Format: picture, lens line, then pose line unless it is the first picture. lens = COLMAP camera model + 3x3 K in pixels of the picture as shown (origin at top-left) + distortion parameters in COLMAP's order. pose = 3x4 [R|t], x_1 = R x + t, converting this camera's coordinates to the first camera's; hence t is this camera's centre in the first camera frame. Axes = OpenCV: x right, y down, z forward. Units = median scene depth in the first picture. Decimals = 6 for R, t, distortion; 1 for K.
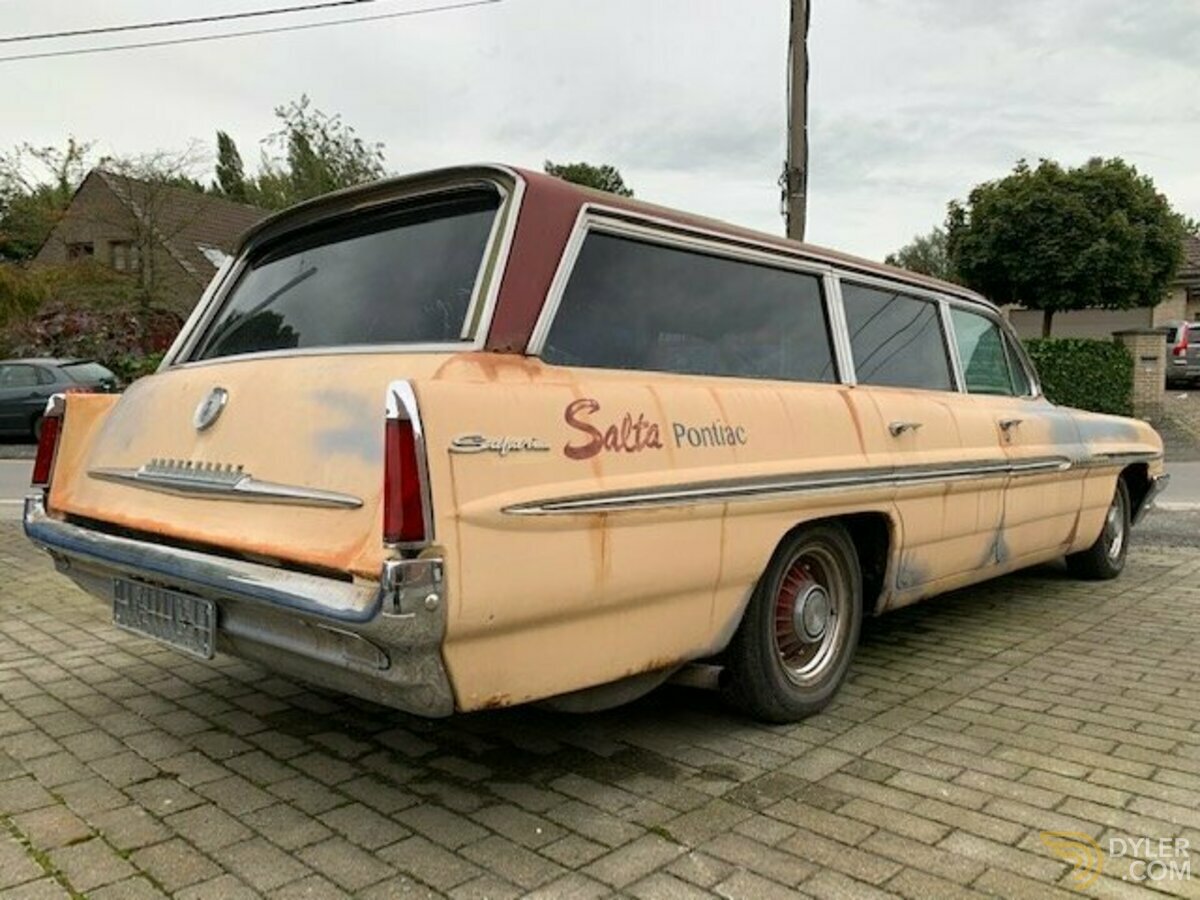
lens RADIAL K [[914.6, 0, 604.2], [0, 914.6, 458.8], [0, 0, 1]] dist [0.007659, -0.002739]
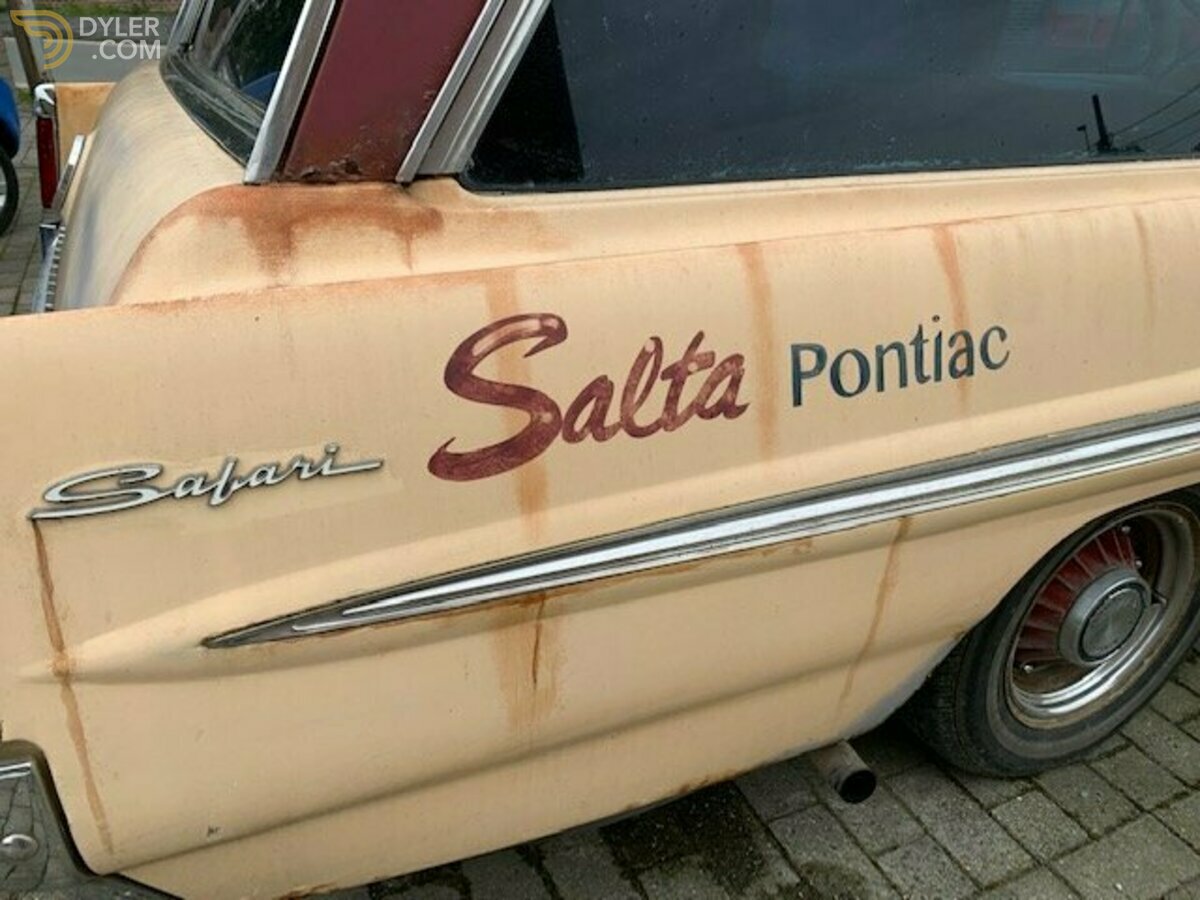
lens RADIAL K [[914.6, 0, 604.2], [0, 914.6, 458.8], [0, 0, 1]] dist [0.007659, -0.002739]
pose [[0.925796, 0.192754, -0.325189, 0.133073], [-0.043779, 0.909116, 0.414236, -0.151799], [0.375480, -0.369262, 0.850095, 0.561709]]
